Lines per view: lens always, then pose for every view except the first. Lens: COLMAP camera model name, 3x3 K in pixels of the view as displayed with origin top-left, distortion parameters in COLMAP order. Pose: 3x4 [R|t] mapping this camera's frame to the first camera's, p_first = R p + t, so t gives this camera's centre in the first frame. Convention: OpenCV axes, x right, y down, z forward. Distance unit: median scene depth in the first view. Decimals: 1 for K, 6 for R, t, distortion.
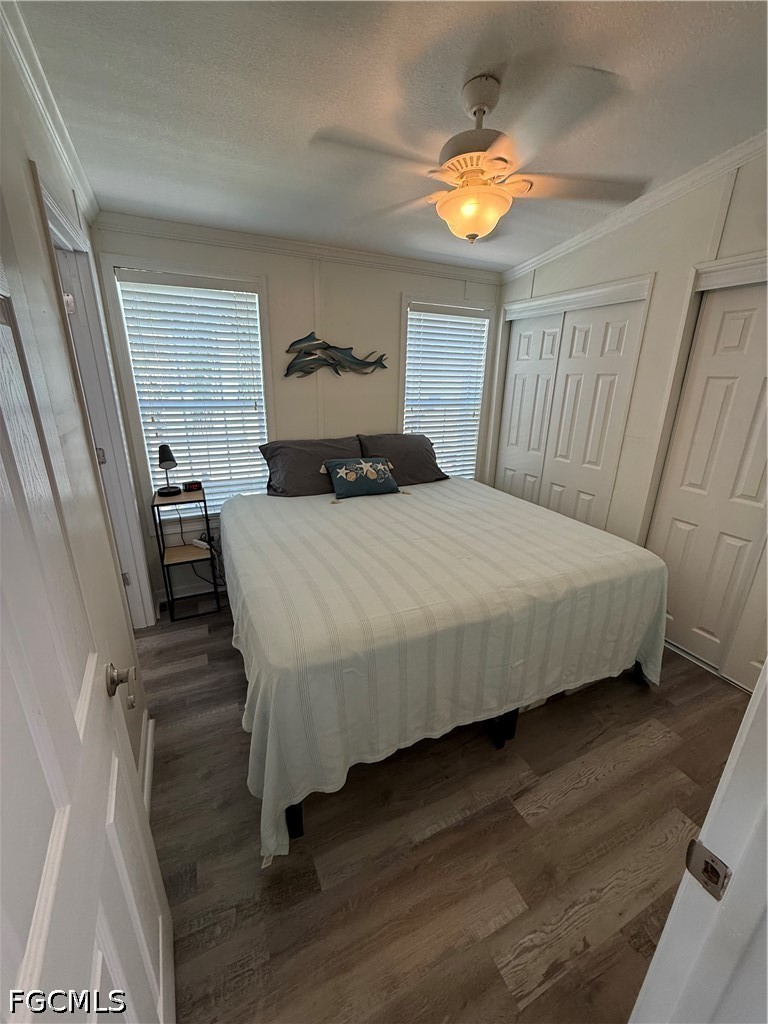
lens RADIAL K [[416.3, 0, 387.7], [0, 416.3, 512.4], [0, 0, 1]] dist [-0.002026, 0.000211]
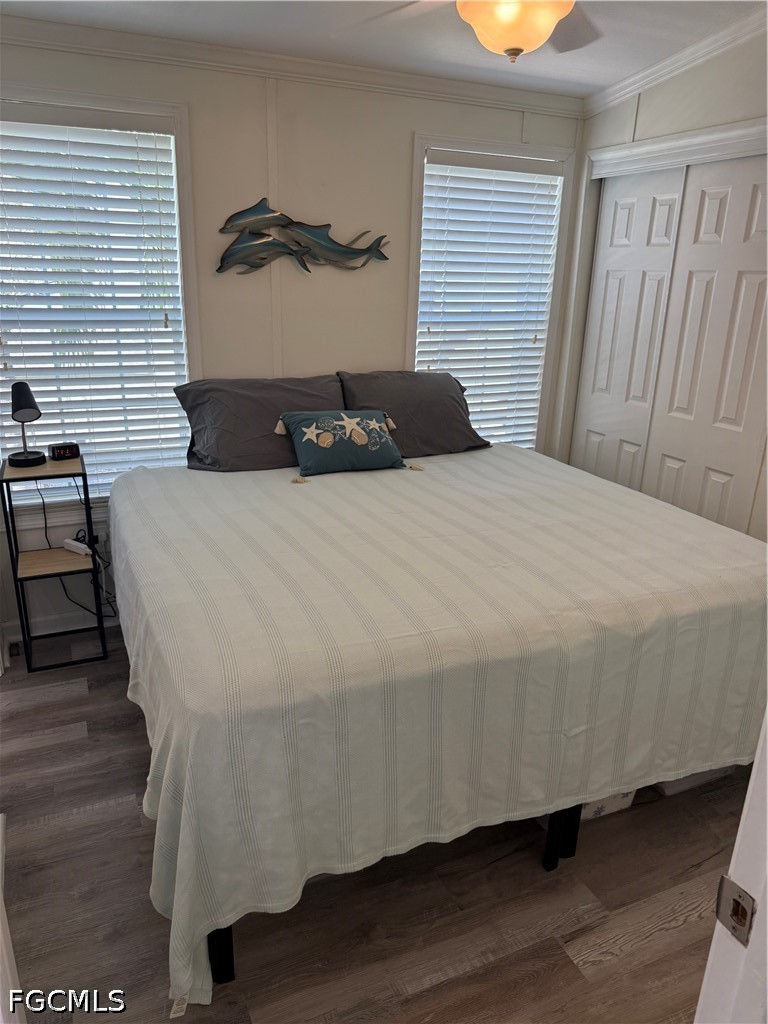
lens RADIAL K [[703.7, 0, 374.6], [0, 703.7, 509.2], [0, 0, 1]] dist [0.030406, -0.040707]
pose [[0.999689, 0.013383, -0.021060, 0.012081], [-0.013233, 0.999886, 0.007276, 0.011656], [0.021155, -0.006996, 0.999752, -0.039154]]
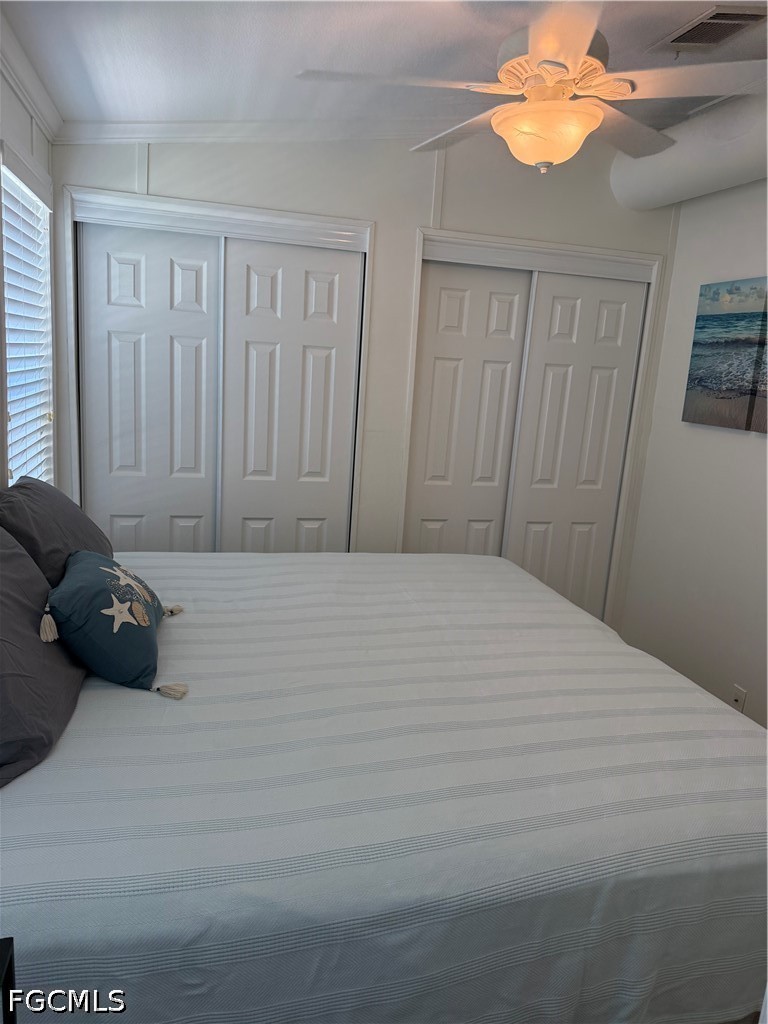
lens RADIAL K [[703.7, 0, 379.6], [0, 703.7, 516.8], [0, 0, 1]] dist [0.030406, -0.040707]
pose [[0.195346, -0.211527, 0.957651, -1.510978], [0.248731, 0.955223, 0.160254, -0.527980], [-0.948669, 0.206893, 0.239212, 1.615071]]
